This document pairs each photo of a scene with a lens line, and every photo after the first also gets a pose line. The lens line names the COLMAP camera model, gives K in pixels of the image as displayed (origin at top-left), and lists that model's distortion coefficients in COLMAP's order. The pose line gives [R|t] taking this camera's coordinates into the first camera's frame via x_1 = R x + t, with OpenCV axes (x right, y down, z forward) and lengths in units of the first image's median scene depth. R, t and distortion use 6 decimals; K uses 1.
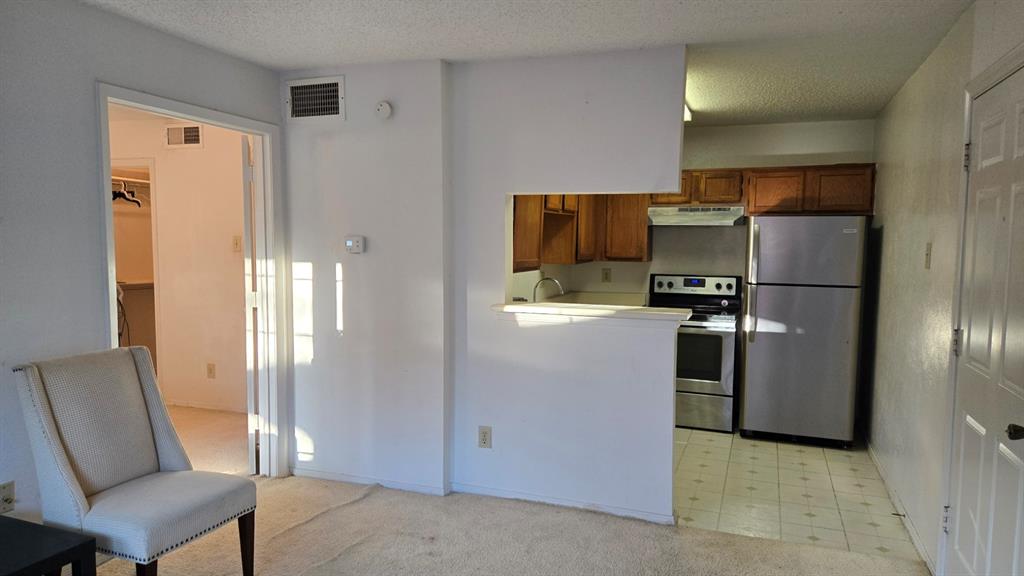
lens RADIAL K [[657.5, 0, 511.9], [0, 657.5, 292.6], [0, 0, 1]] dist [0.025442, -0.001314]
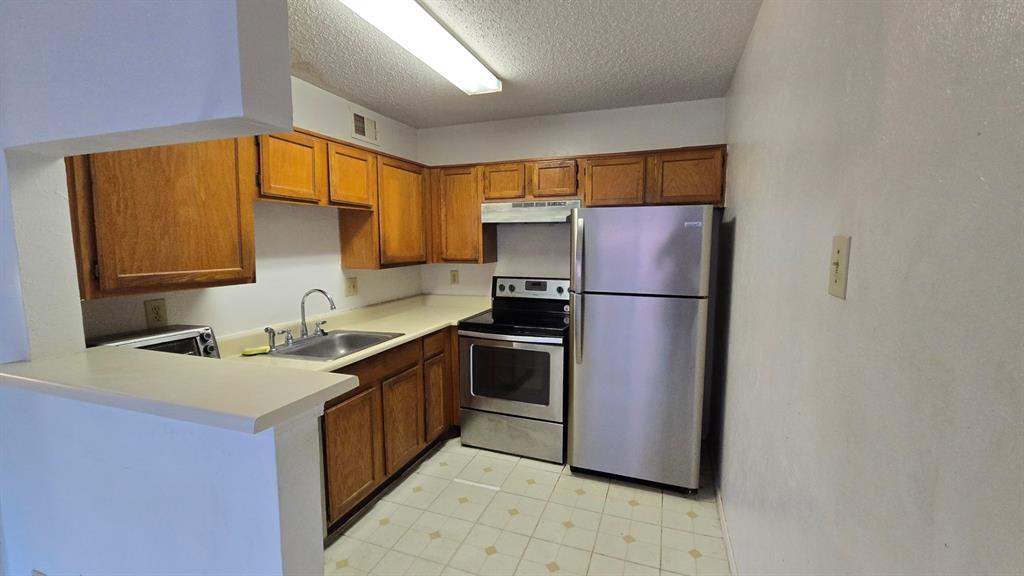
lens RADIAL K [[414.7, 0, 514.4], [0, 414.7, 283.7], [0, 0, 1]] dist [-0.010317, 0.000102]
pose [[0.999868, -0.011241, 0.011723, 0.251947], [0.011027, 0.999775, 0.018141, -0.030287], [-0.011925, -0.018010, 0.999767, 0.442604]]
